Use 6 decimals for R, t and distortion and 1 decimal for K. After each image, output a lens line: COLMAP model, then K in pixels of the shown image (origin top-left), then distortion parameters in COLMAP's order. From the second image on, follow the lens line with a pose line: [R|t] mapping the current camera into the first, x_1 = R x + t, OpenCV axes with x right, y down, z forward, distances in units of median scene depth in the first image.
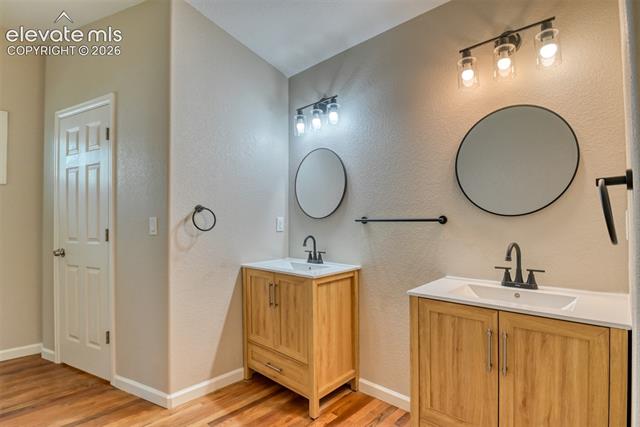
lens RADIAL K [[314.2, 0, 316.2], [0, 314.2, 214.8], [0, 0, 1]] dist [-0.027943, -0.001387]
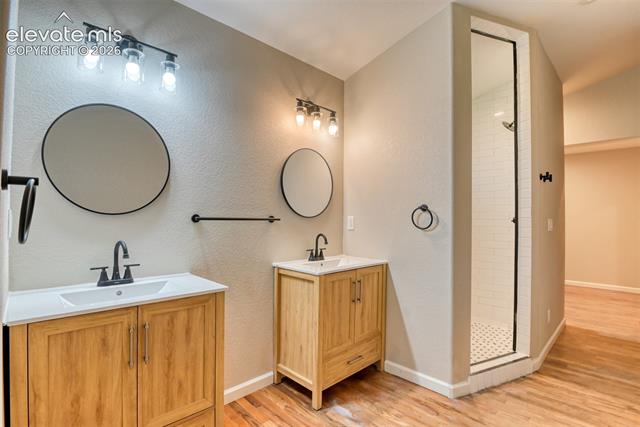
lens RADIAL K [[302.1, 0, 316.1], [0, 302.1, 216.7], [0, 0, 1]] dist [-0.027300, -0.000666]
pose [[0.054035, 0.015423, 0.998420, -0.711939], [-0.024252, 0.999606, -0.014129, 0.017448], [-0.998244, -0.023451, 0.054388, 0.677093]]
